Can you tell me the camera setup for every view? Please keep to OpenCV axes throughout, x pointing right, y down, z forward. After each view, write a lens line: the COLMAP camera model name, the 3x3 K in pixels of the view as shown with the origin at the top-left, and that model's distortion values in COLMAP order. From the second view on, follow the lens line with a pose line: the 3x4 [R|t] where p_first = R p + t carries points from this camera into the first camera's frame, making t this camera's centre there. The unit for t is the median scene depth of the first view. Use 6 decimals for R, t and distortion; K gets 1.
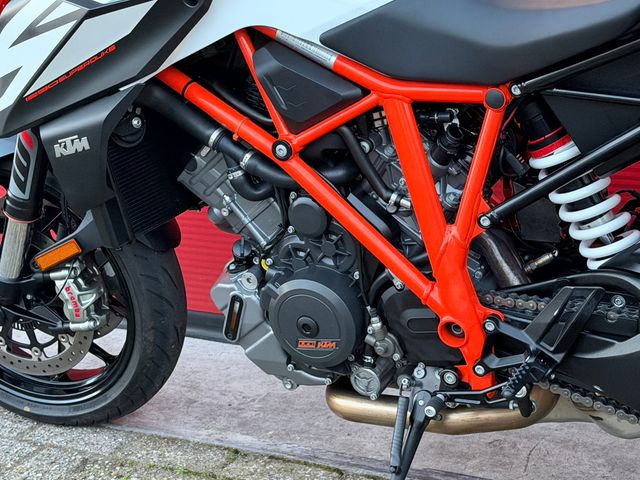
lens RADIAL K [[1350.5, 0, 324.4], [0, 1350.5, 241.8], [0, 0, 1]] dist [0.144231, 0.000000]
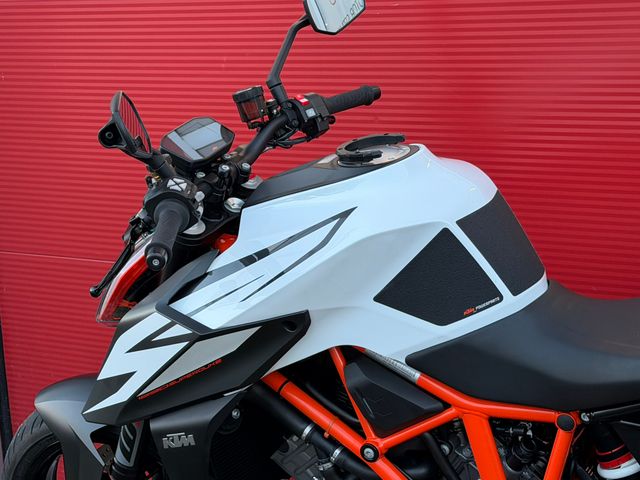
lens RADIAL K [[1350.5, 0, 317.4], [0, 1350.5, 241.1], [0, 0, 1]] dist [0.144231, 0.000000]
pose [[0.999247, 0.004477, -0.038539, -0.031950], [-0.006503, 0.998594, -0.052613, -0.180599], [0.038249, 0.052824, 0.997871, -0.111776]]
